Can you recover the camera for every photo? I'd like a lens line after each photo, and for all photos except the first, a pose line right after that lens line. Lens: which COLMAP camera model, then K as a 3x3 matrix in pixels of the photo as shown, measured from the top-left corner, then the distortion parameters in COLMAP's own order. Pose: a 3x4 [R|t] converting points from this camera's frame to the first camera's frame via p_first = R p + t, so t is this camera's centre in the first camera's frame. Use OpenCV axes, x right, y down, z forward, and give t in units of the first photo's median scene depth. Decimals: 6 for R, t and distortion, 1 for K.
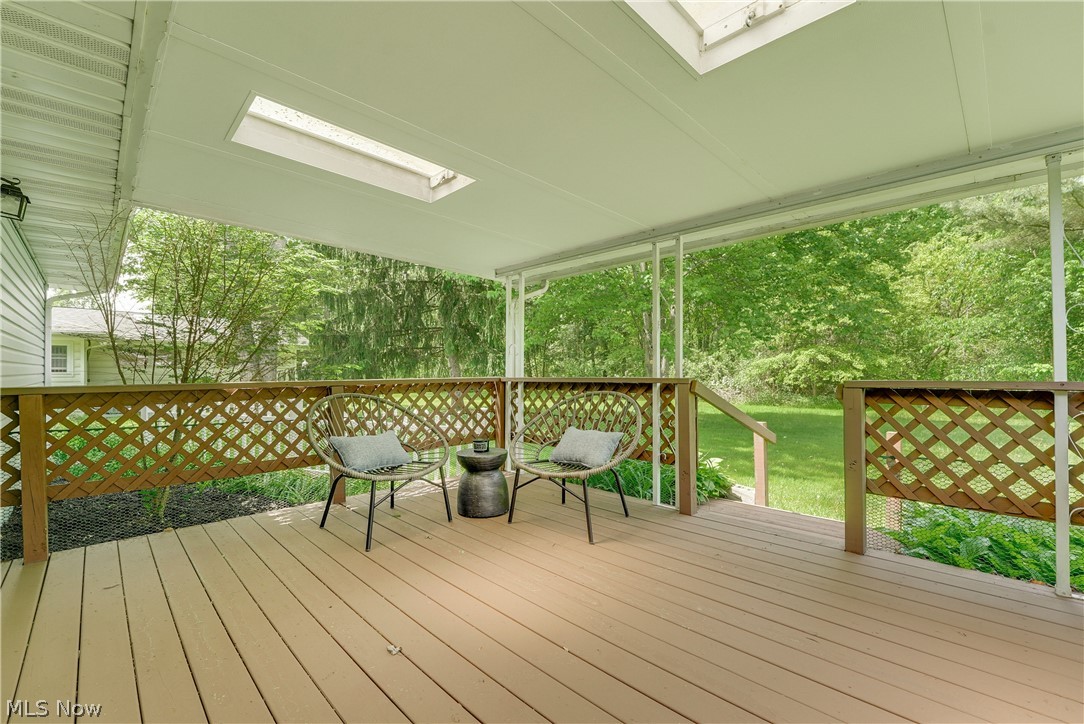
lens RADIAL K [[466.5, 0, 547.6], [0, 466.5, 368.4], [0, 0, 1]] dist [-0.005396, -0.000156]
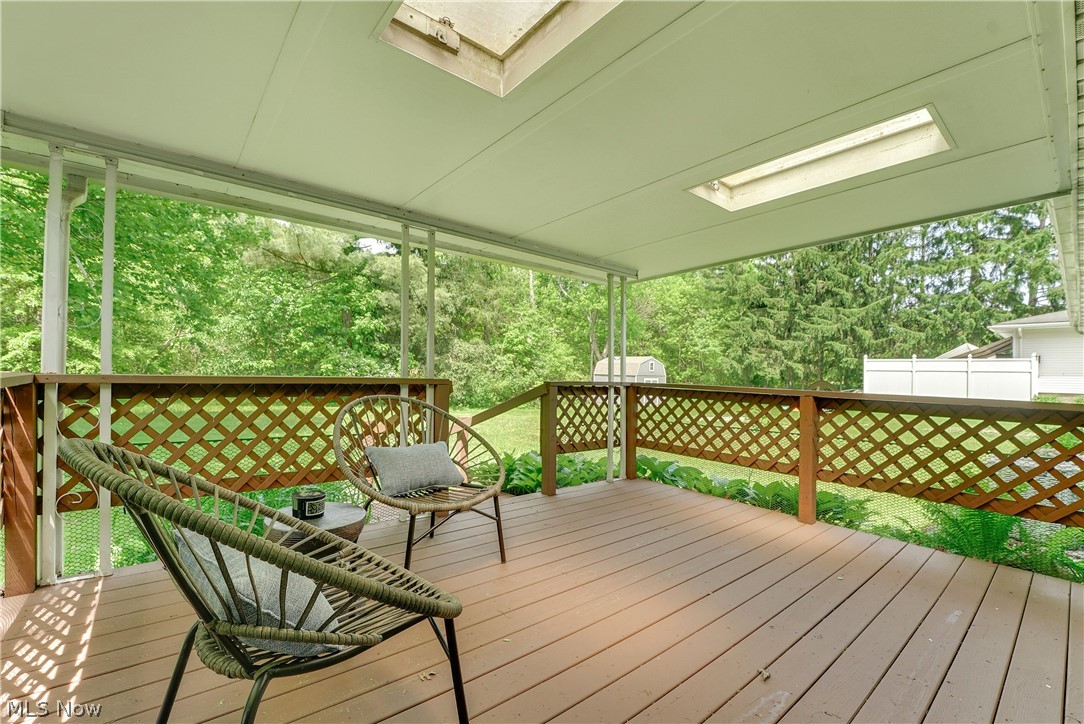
lens RADIAL K [[466.5, 0, 542.1], [0, 466.5, 362.3], [0, 0, 1]] dist [-0.005396, -0.000156]
pose [[0.083778, 0.029945, 0.996034, -0.805283], [-0.035390, 0.999007, -0.027058, 0.007391], [-0.995856, -0.032983, 0.084754, 0.851770]]
